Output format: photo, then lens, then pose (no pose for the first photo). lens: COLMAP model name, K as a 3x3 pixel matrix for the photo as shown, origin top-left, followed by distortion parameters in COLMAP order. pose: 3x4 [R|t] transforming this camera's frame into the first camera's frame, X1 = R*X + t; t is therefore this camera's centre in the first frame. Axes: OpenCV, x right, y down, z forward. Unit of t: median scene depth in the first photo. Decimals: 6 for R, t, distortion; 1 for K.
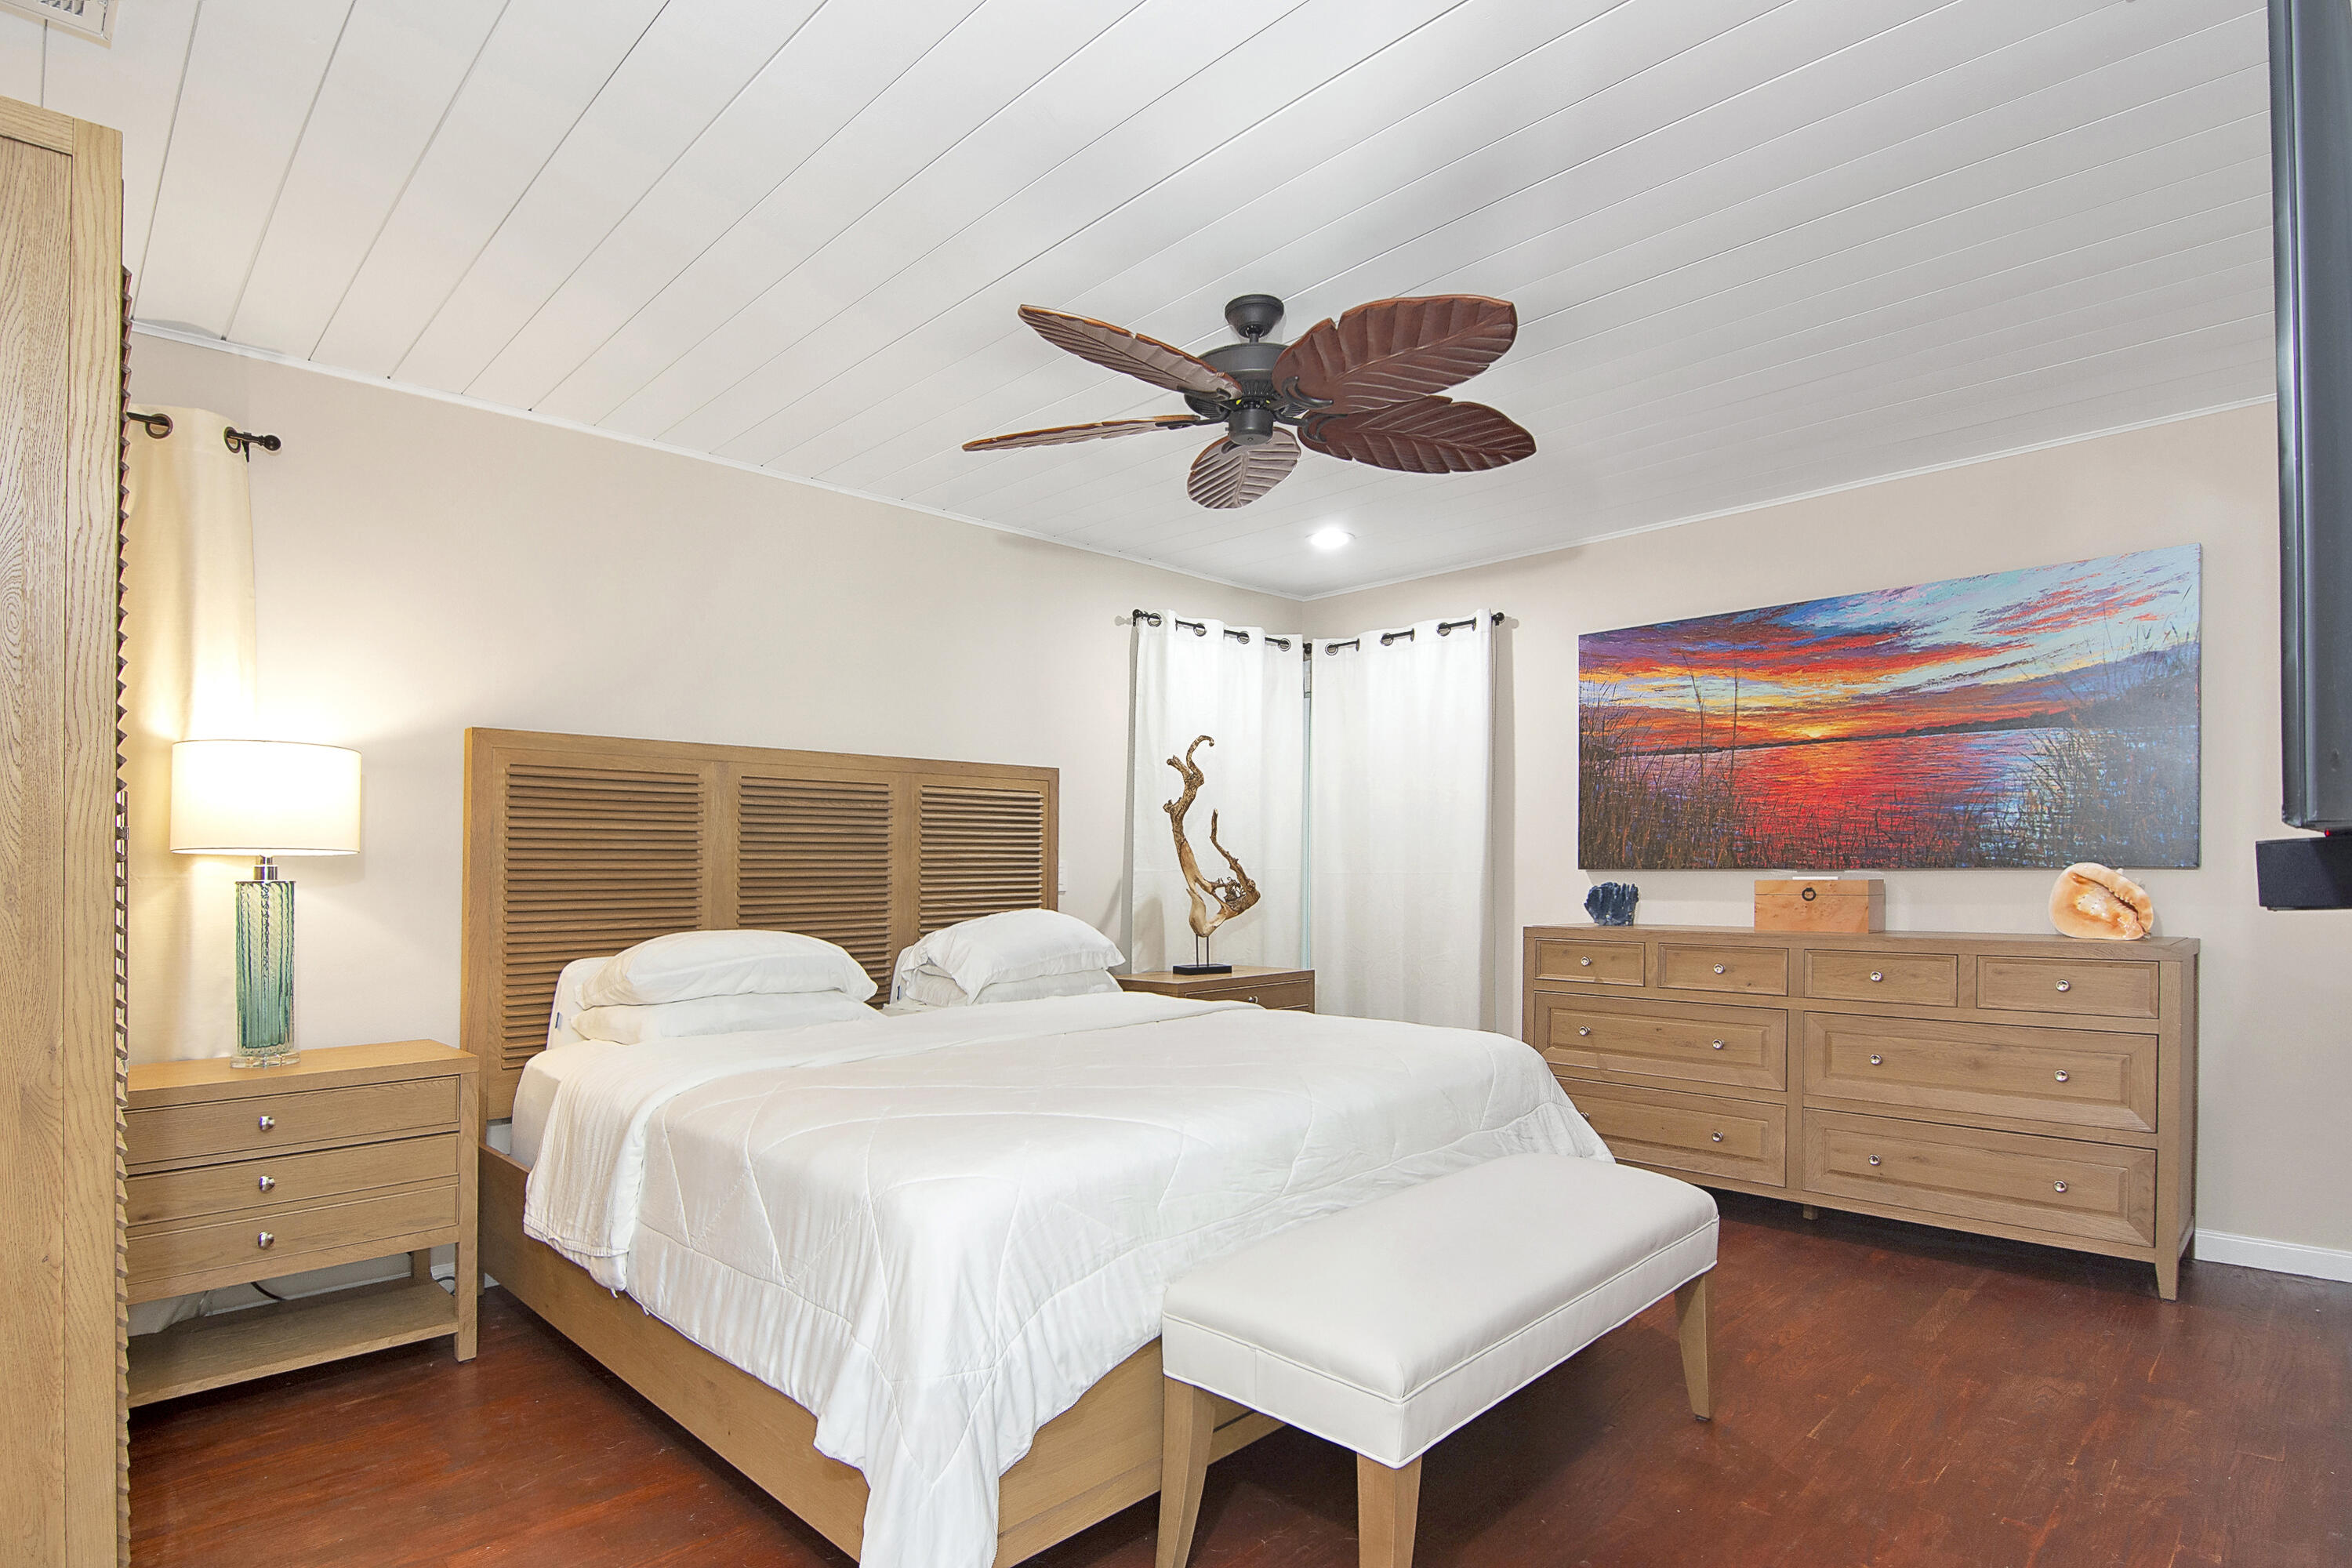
lens RADIAL K [[1171.9, 0, 1163.0], [0, 1171.9, 878.9], [0, 0, 1]] dist [-0.002853, -0.000925]
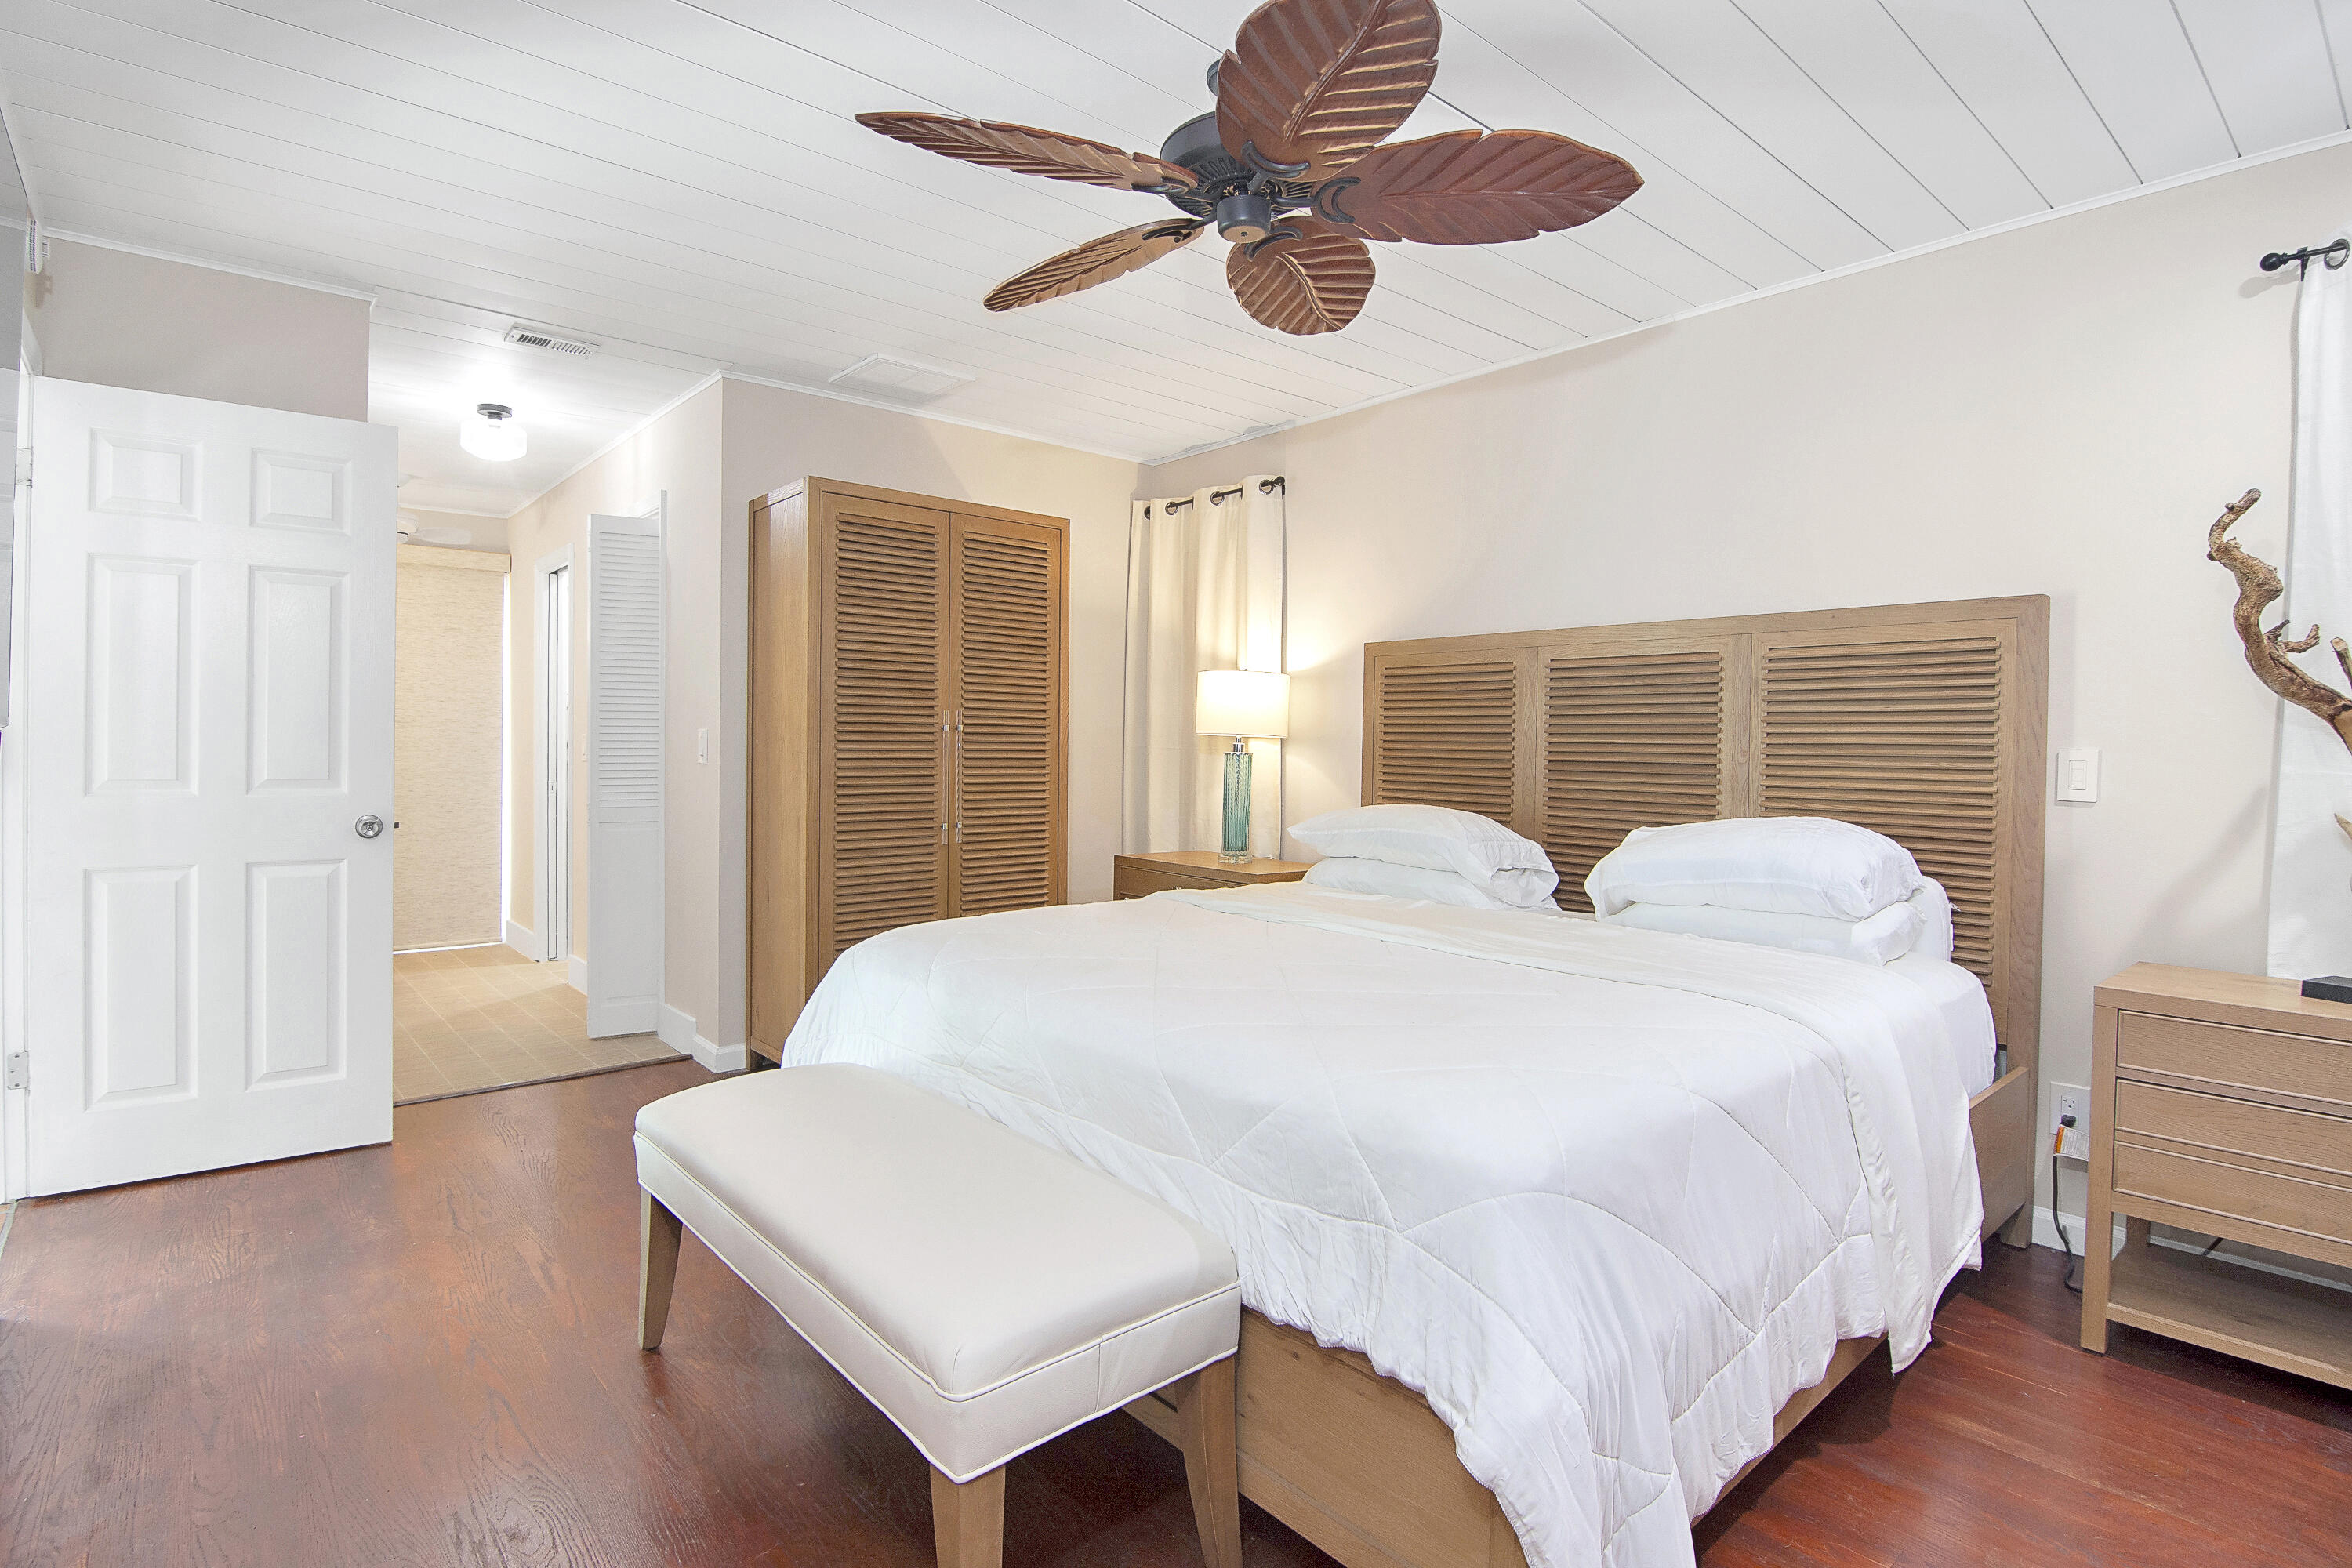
lens RADIAL K [[1171.9, 0, 1165.6], [0, 1171.9, 731.4], [0, 0, 1]] dist [-0.002853, -0.000925]
pose [[-0.072248, 0.005340, -0.997372, 0.682423], [-0.009698, 0.999935, 0.006057, -0.028504], [0.997340, 0.010111, -0.072192, 0.742490]]
